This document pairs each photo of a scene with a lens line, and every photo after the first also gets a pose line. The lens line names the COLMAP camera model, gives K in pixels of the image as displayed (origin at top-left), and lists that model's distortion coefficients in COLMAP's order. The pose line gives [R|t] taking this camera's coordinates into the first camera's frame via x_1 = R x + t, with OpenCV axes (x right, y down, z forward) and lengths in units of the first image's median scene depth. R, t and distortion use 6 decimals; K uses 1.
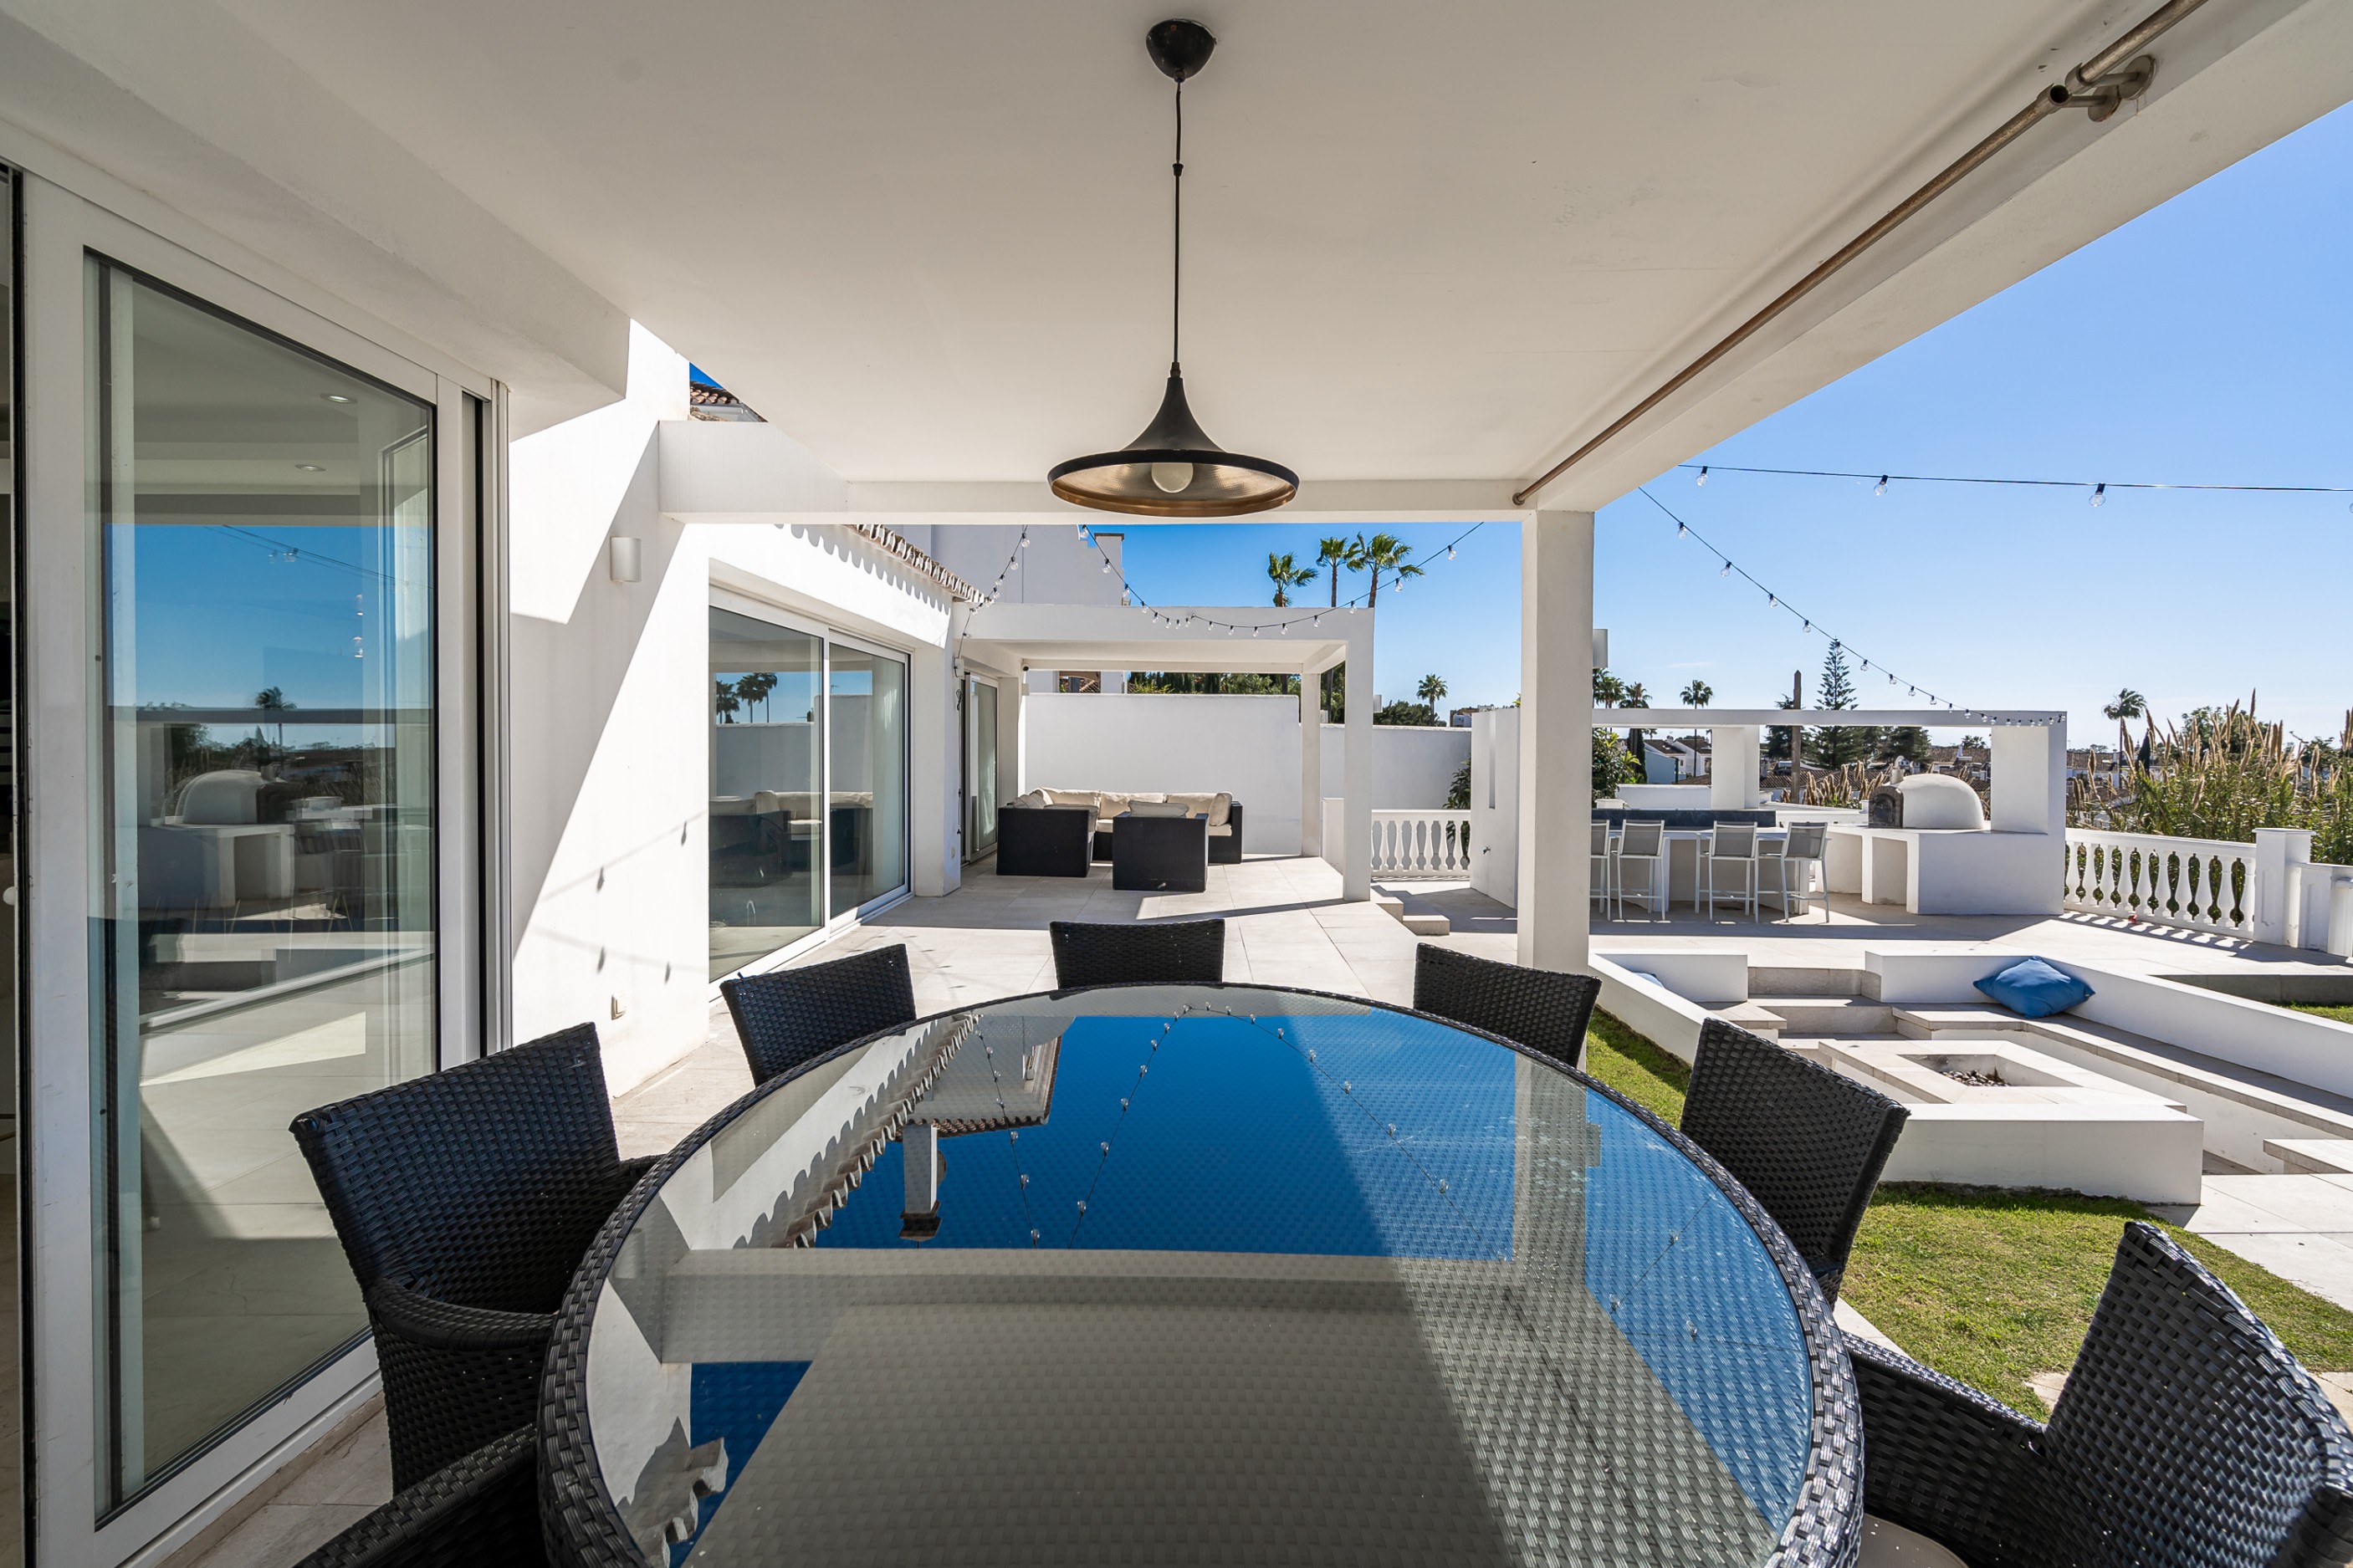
lens RADIAL K [[1071.1, 0, 1175.4], [0, 1071.1, 749.1], [0, 0, 1]] dist [-0.000053, 0.001418]
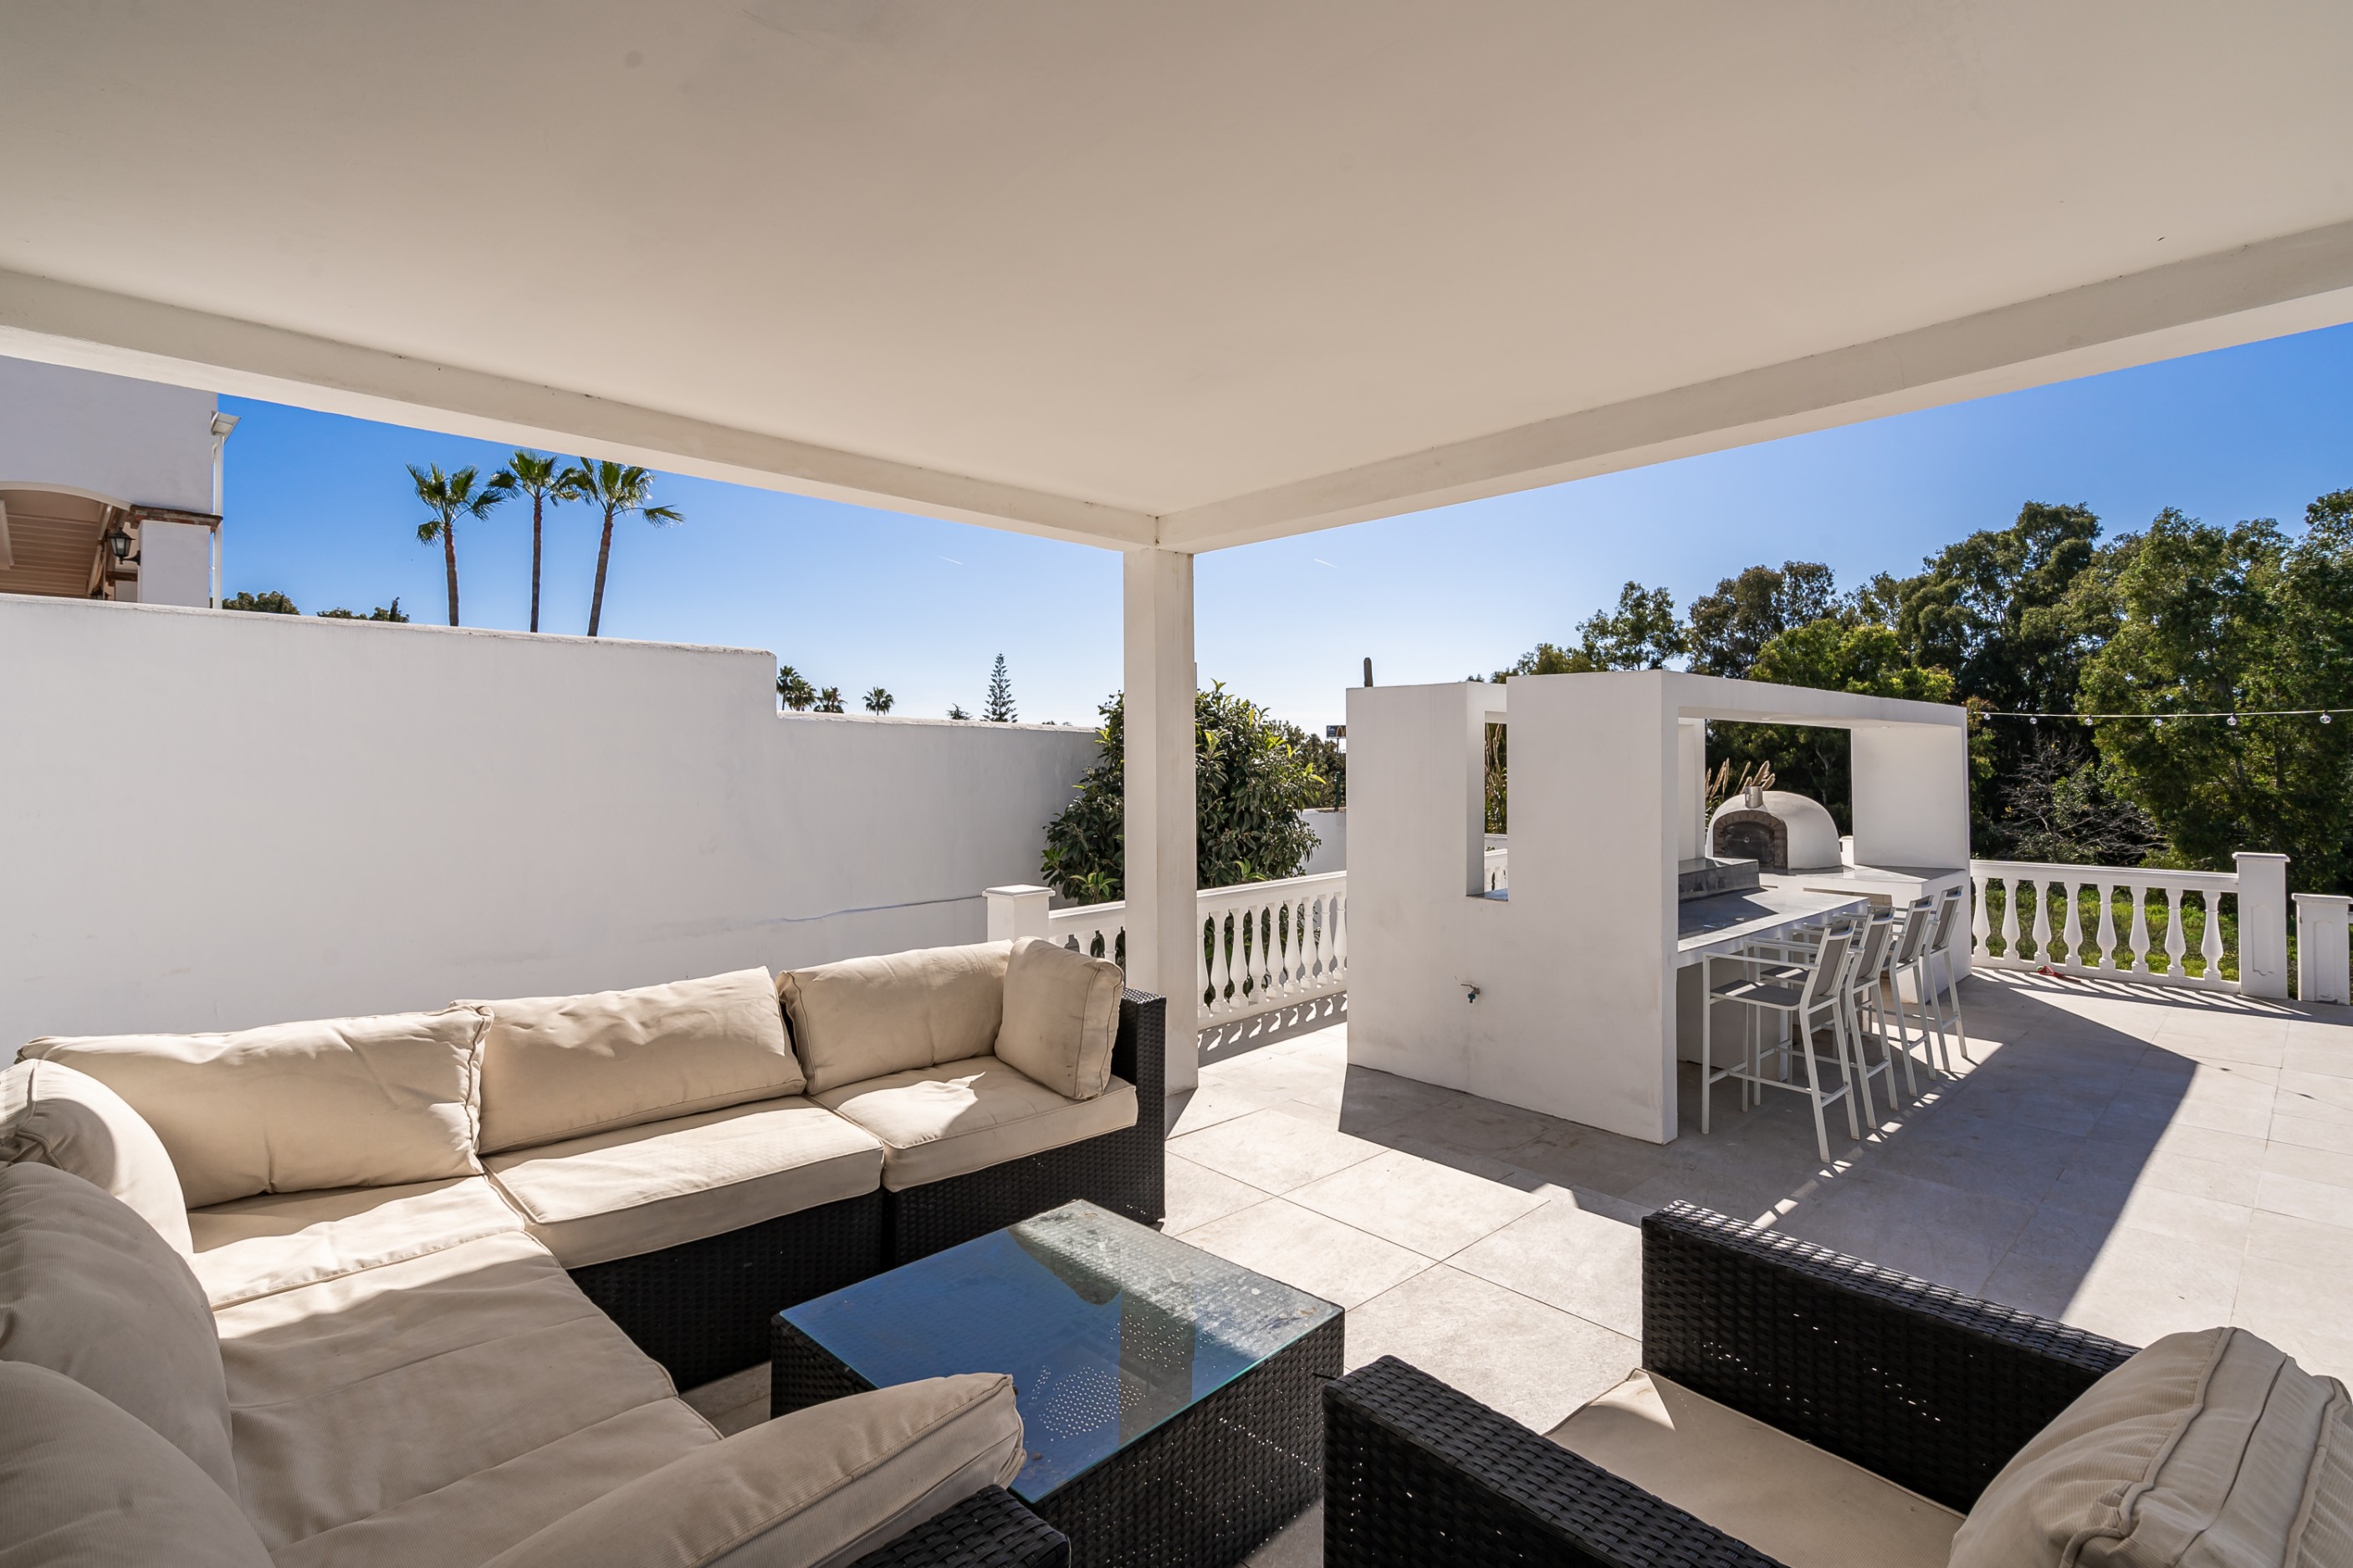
lens RADIAL K [[1085.1, 0, 1171.6], [0, 1085.1, 732.8], [0, 0, 1]] dist [-0.002247, -0.000381]
pose [[0.728511, 0.007858, 0.684990, -0.119415], [0.006839, 0.999801, -0.018743, -0.006449], [-0.685000, 0.018339, 0.728312, 0.824740]]
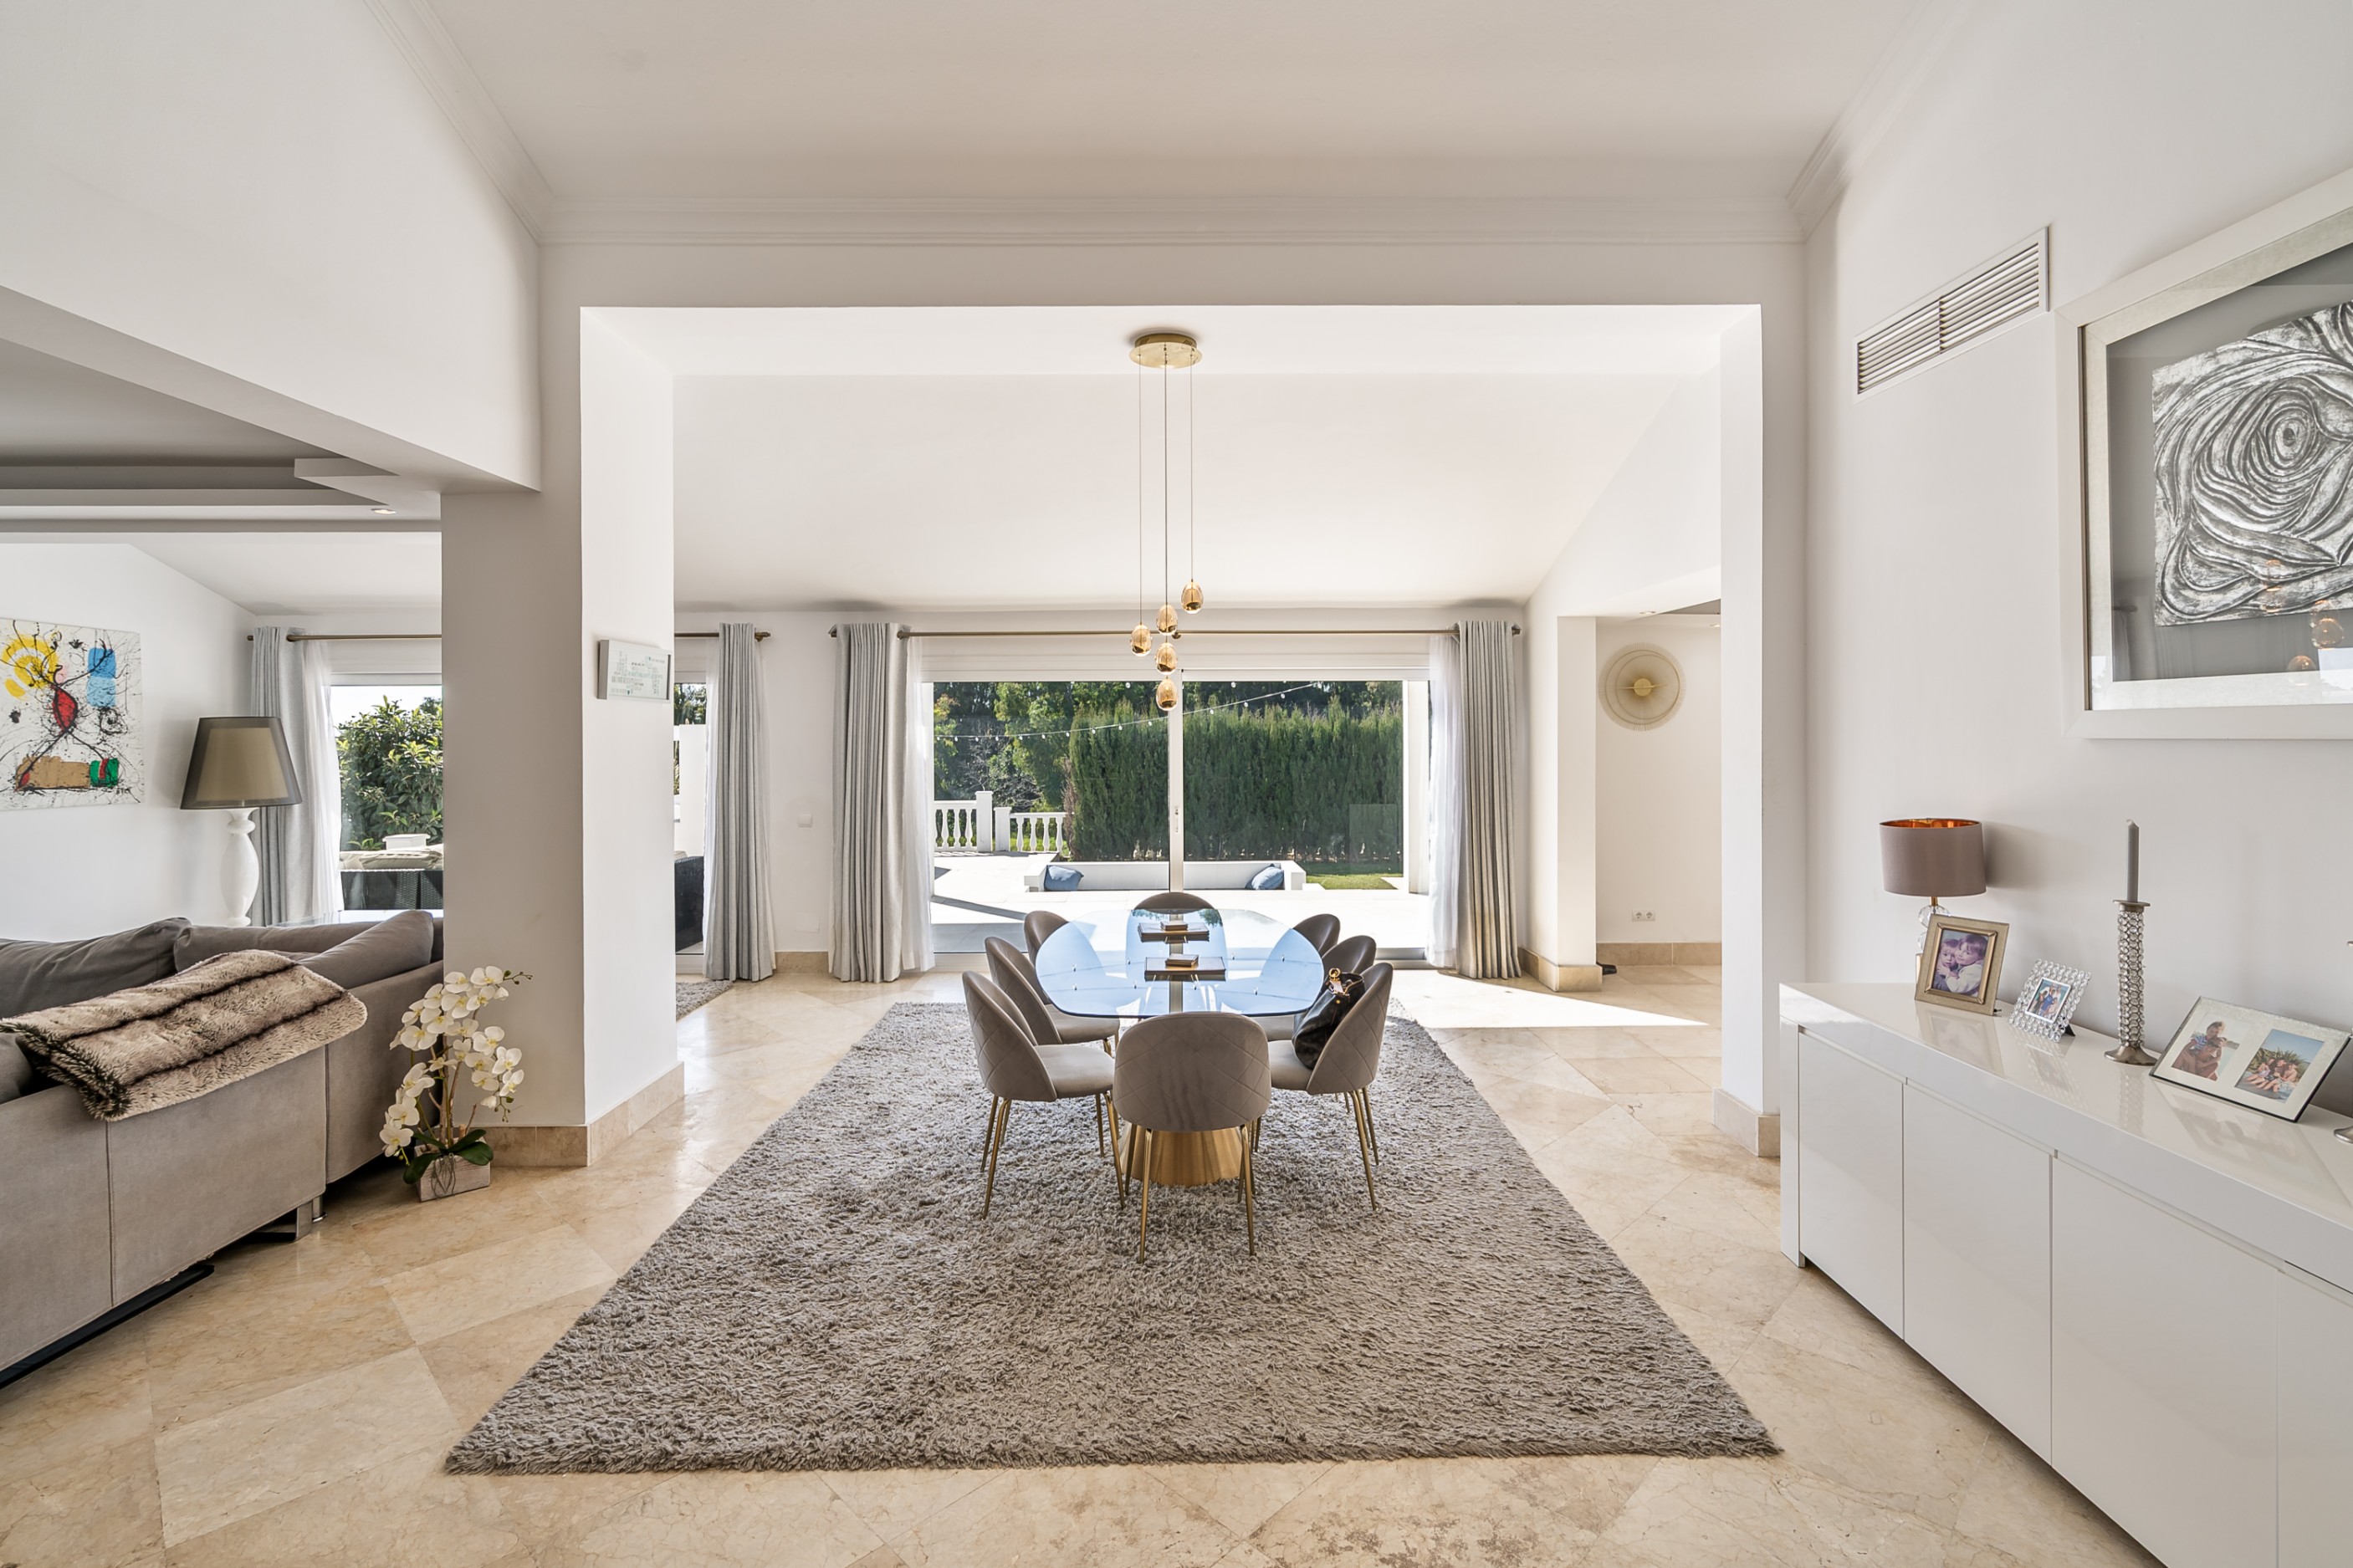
lens RADIAL K [[1080.2, 0, 1176.3], [0, 1080.2, 736.9], [0, 0, 1]] dist [-0.001770, 0.001927]
pose [[-0.022851, -0.007692, 0.999709, -0.794102], [0.008618, 0.999932, 0.007891, -0.031797], [-0.999702, 0.008795, -0.022783, 0.595060]]
